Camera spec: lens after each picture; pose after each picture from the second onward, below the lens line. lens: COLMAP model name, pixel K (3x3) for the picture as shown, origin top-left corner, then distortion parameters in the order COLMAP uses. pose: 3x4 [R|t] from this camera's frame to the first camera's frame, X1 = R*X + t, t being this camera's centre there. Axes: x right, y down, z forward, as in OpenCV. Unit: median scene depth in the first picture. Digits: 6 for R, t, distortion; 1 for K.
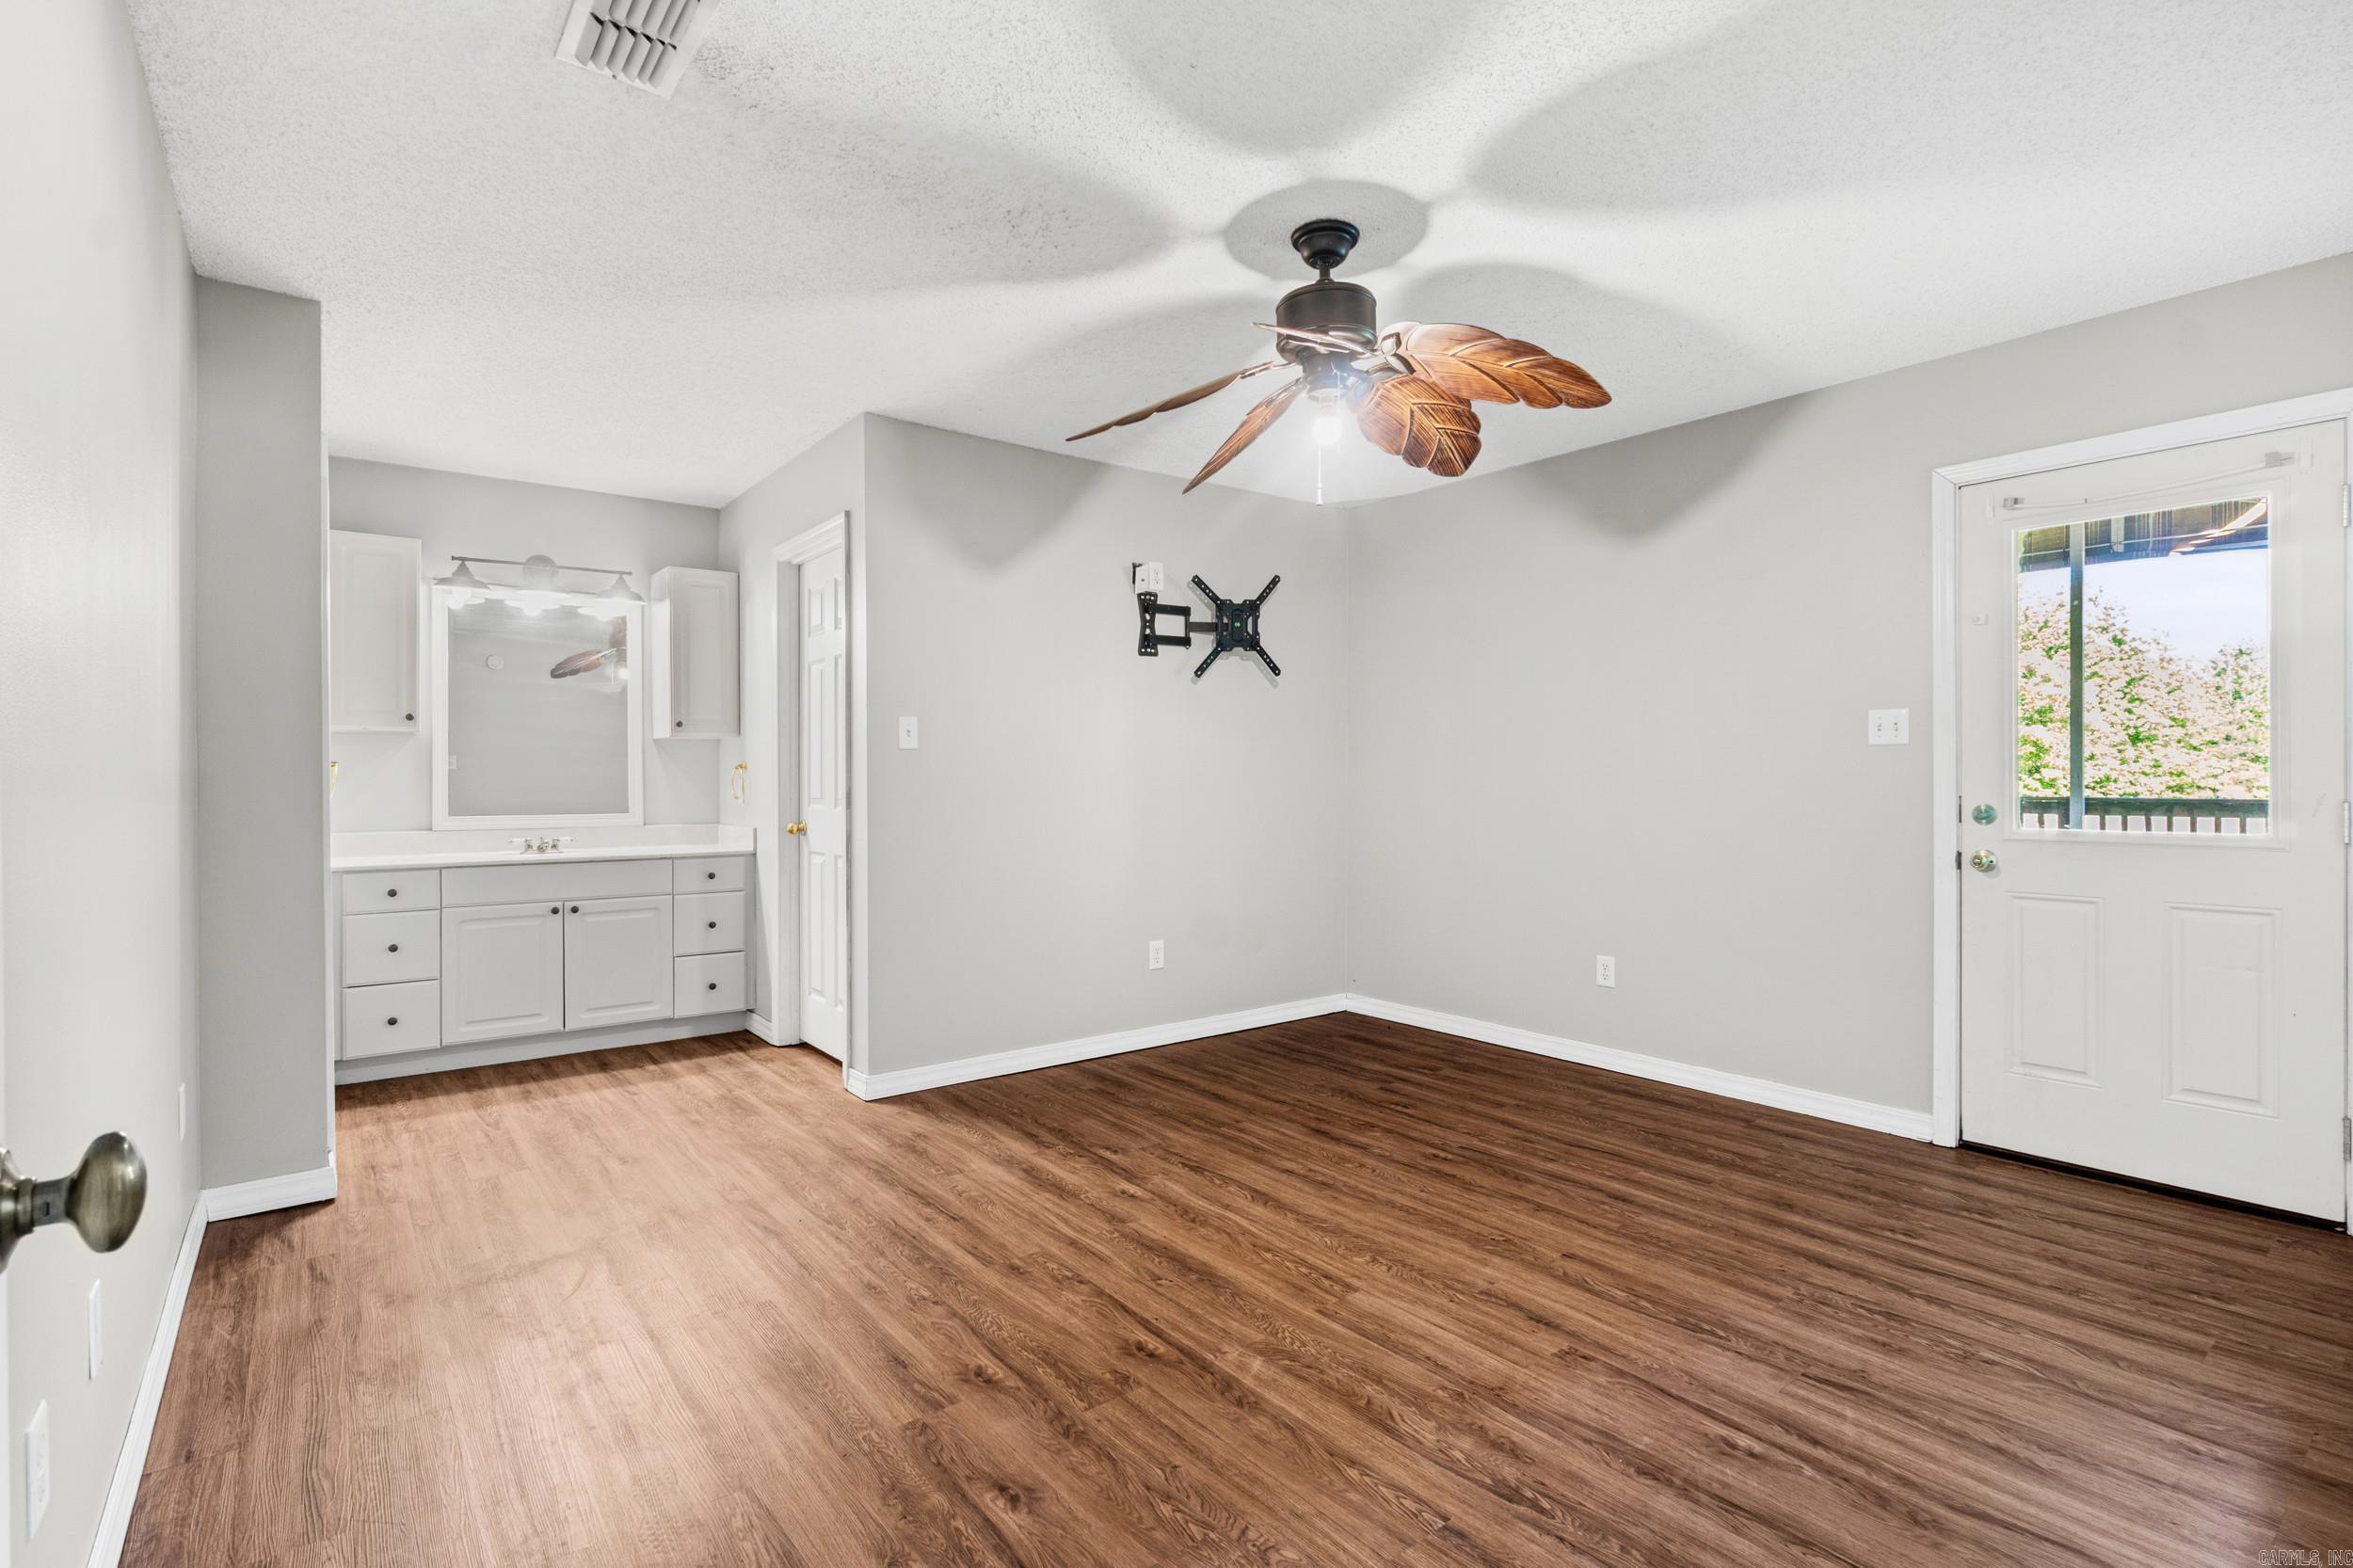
lens RADIAL K [[1080.3, 0, 1171.4], [0, 1080.3, 774.4], [0, 0, 1]] dist [-0.011816, 0.000440]
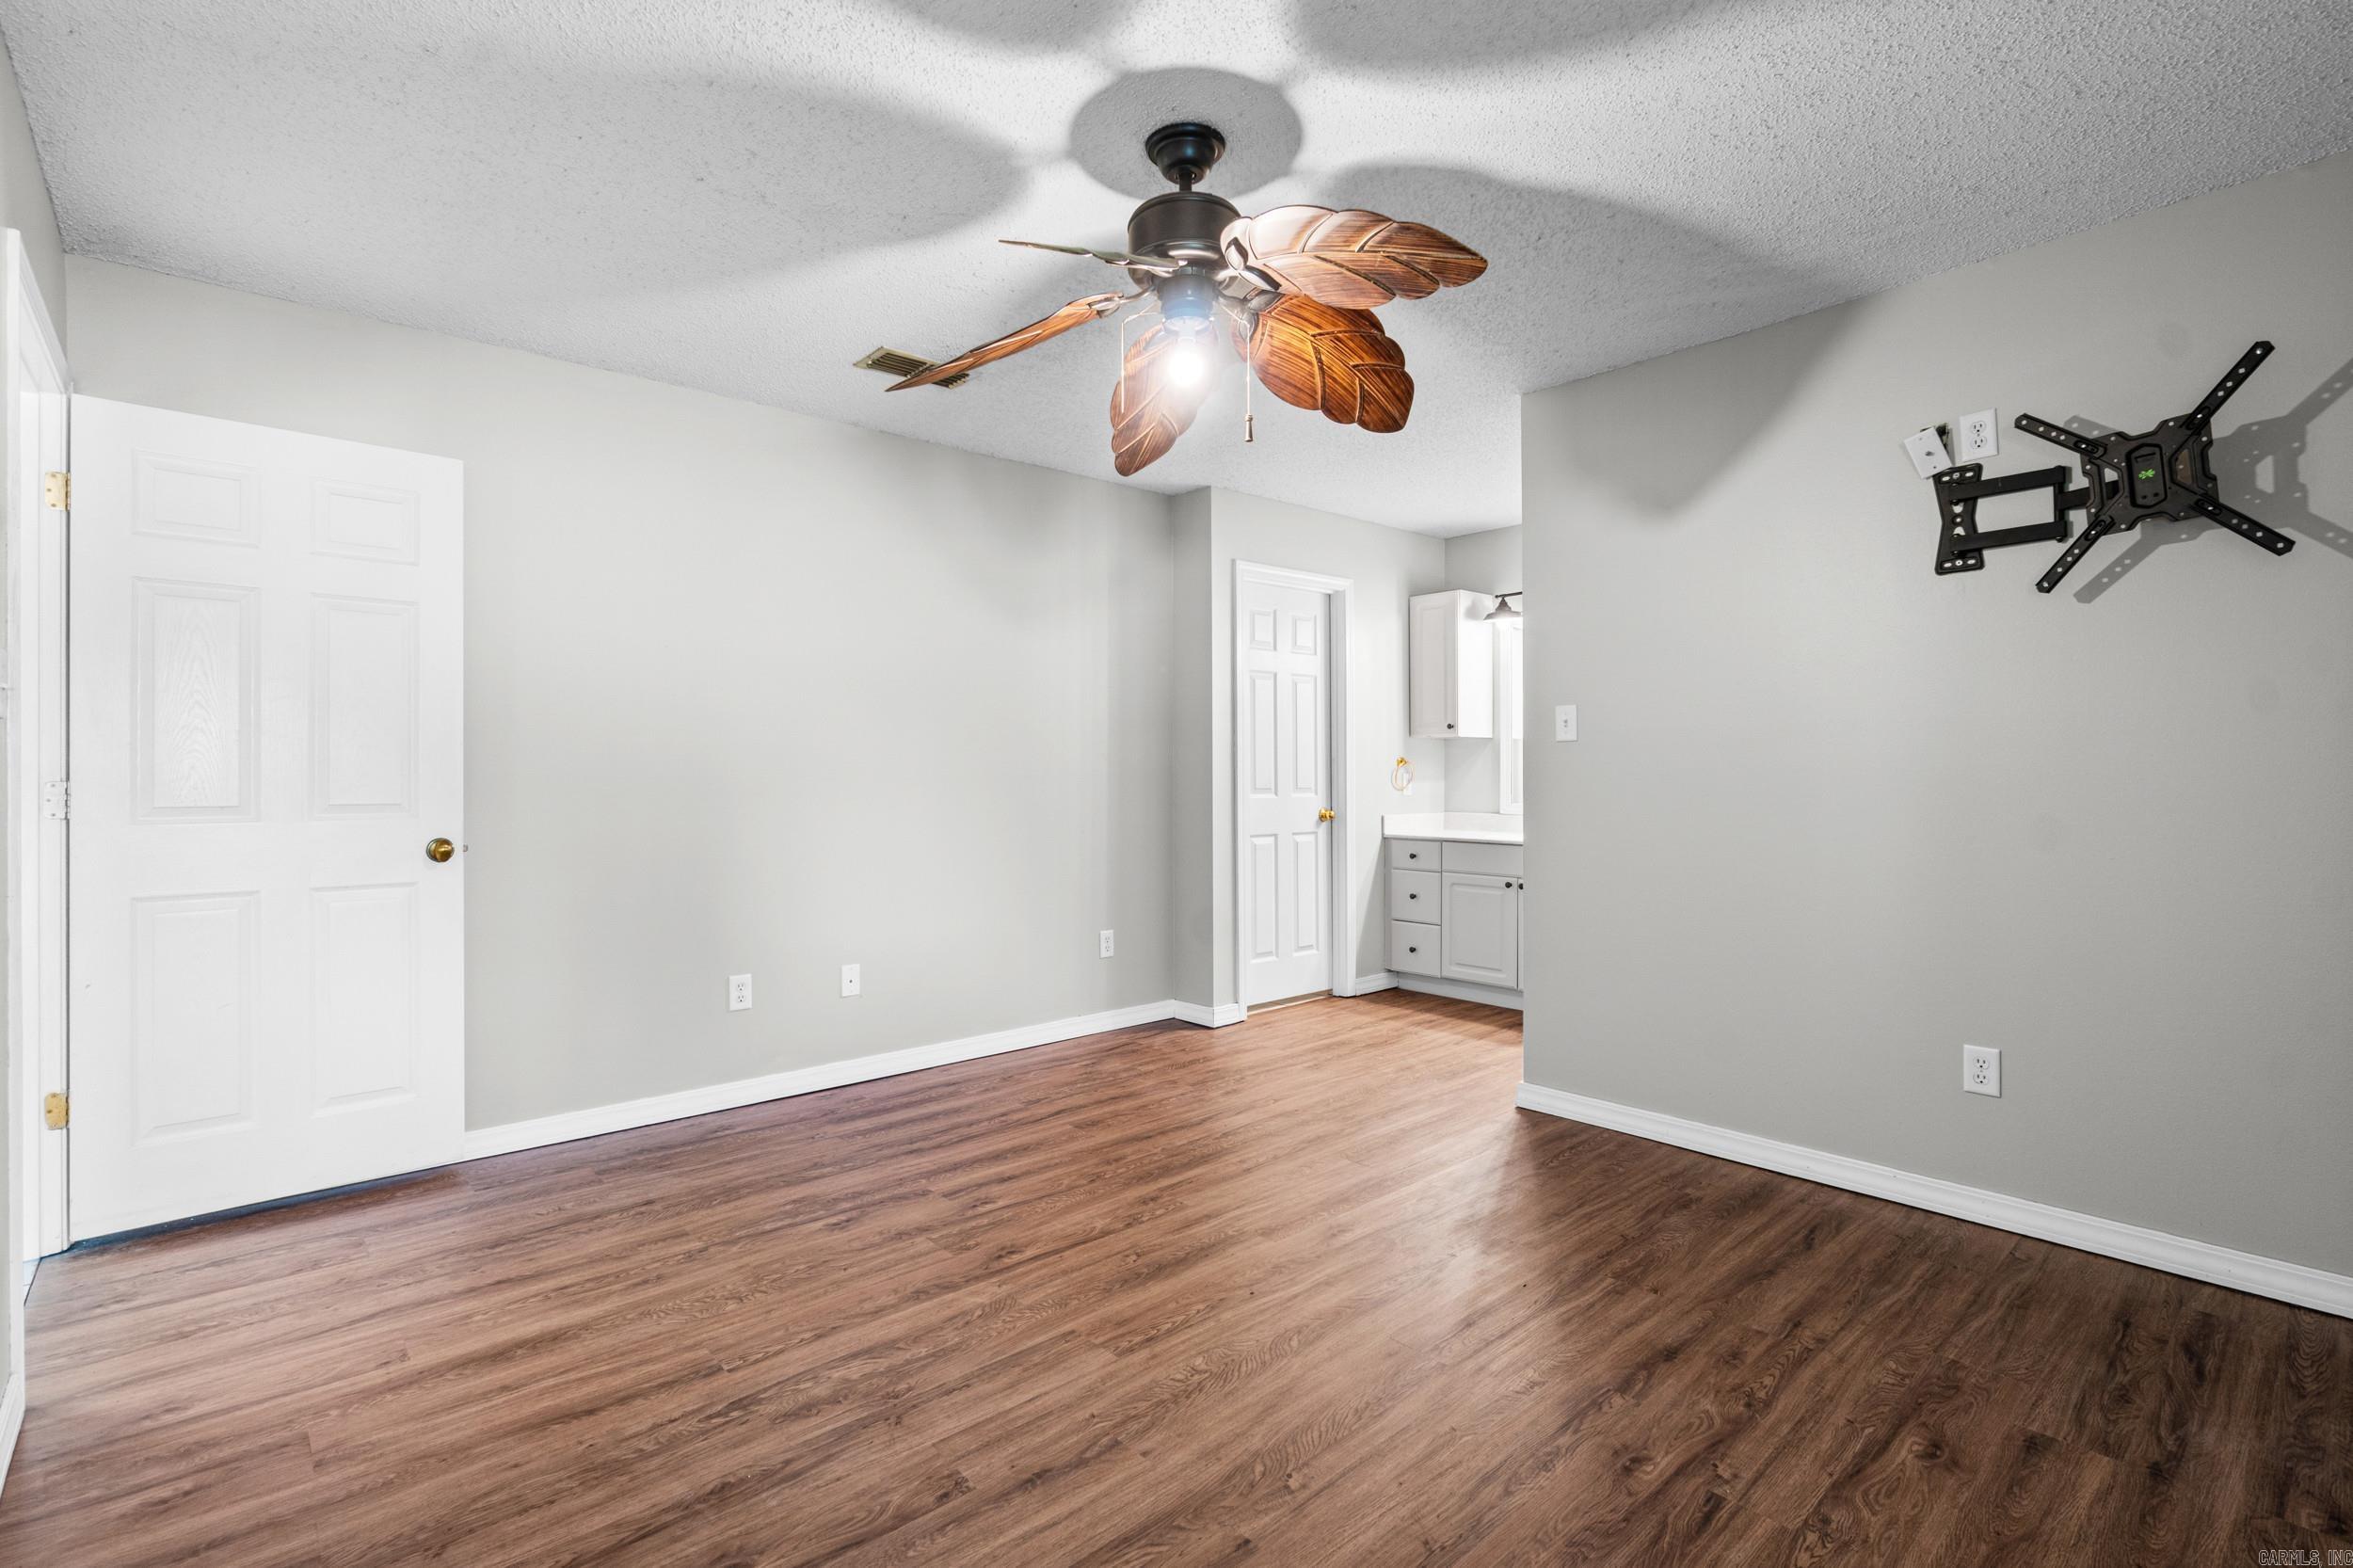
lens RADIAL K [[1101.3, 0, 1172.7], [0, 1101.3, 767.3], [0, 0, 1]] dist [-0.010133, 0.000508]
pose [[0.060829, -0.003009, -0.998144, 0.964078], [0.004012, 0.999988, -0.002770, -0.000491], [0.998140, -0.003836, 0.060840, 0.889233]]
